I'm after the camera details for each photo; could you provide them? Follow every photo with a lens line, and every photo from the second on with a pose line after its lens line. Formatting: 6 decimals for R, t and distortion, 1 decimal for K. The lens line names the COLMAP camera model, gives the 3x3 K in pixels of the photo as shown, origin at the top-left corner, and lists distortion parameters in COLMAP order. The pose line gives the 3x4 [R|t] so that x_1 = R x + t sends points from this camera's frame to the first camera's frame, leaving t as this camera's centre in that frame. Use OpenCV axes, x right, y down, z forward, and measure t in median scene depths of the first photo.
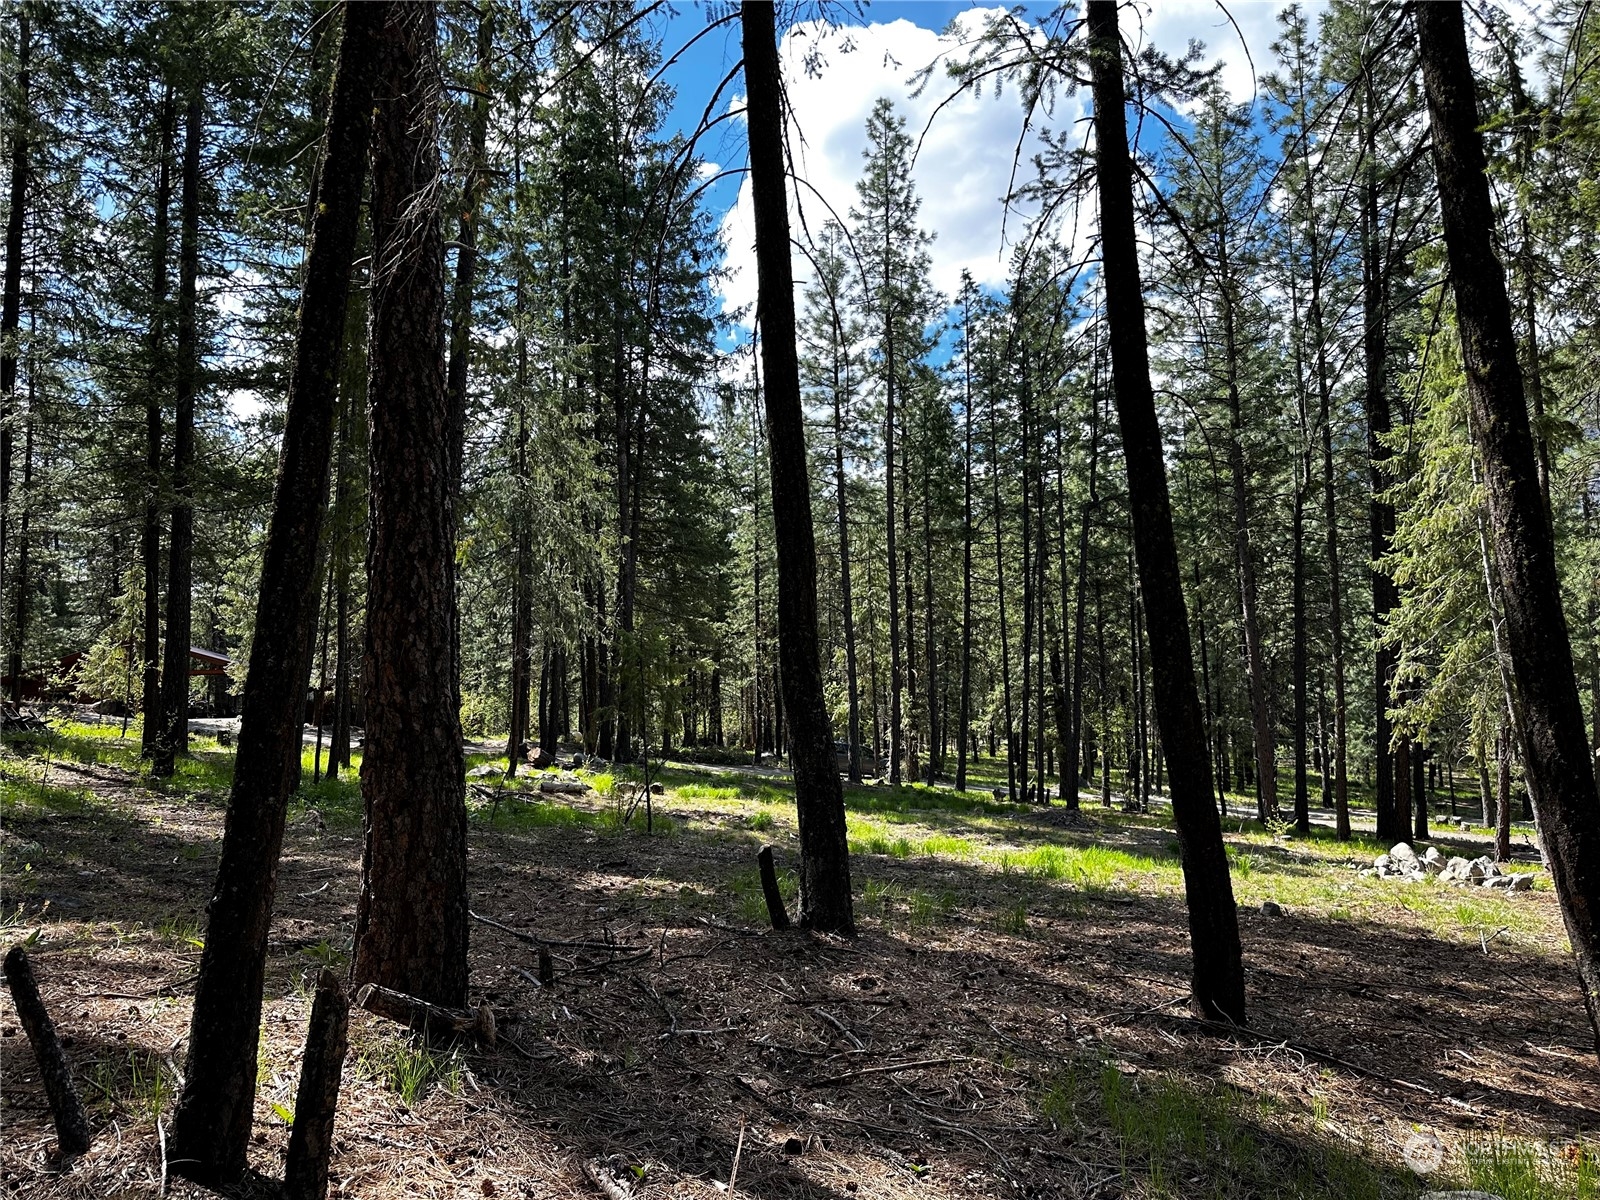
lens RADIAL K [[1132.0, 0, 788.4], [0, 1132.0, 604.6], [0, 0, 1]] dist [0.064882, -0.030758]
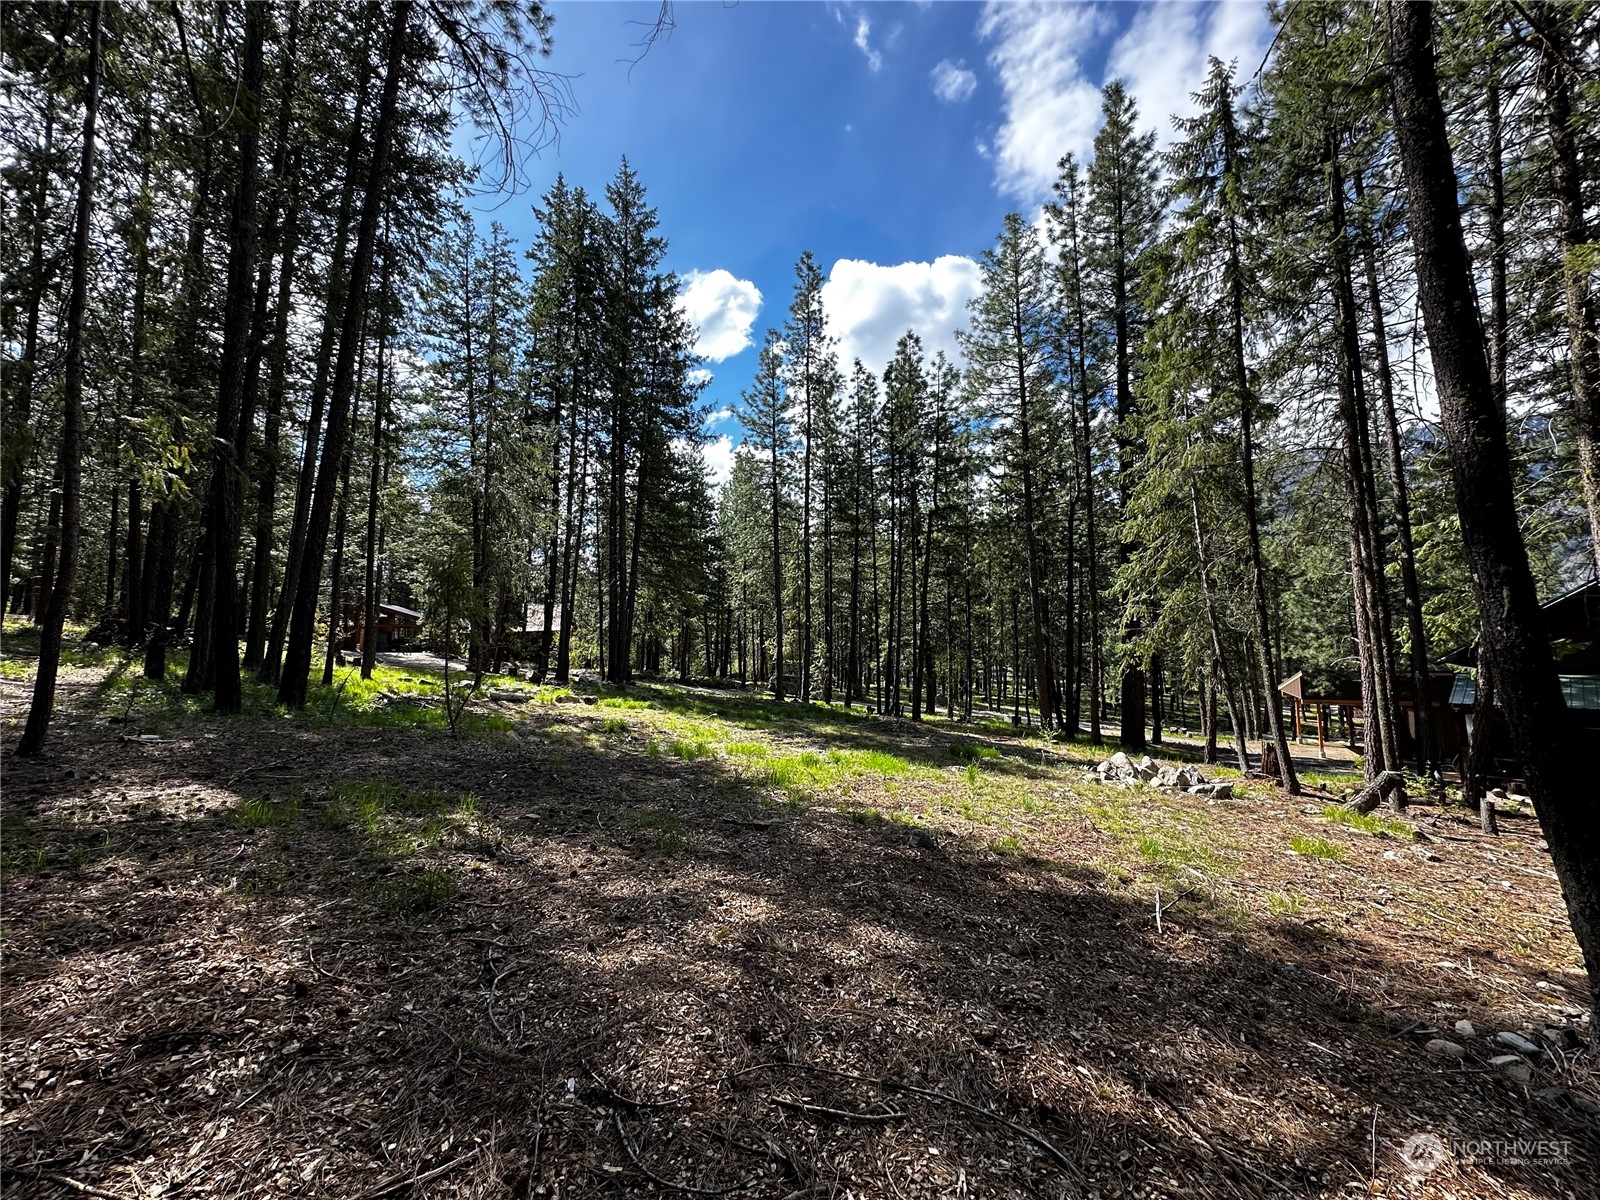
lens RADIAL K [[638.1, 0, 794.2], [0, 638.1, 596.0], [0, 0, 1]] dist [0.025846, 0.000643]
pose [[0.999520, 0.013541, -0.027859, 0.098613], [-0.013739, 0.999882, -0.006918, 0.025747], [0.027762, 0.007297, 0.999588, 0.152239]]
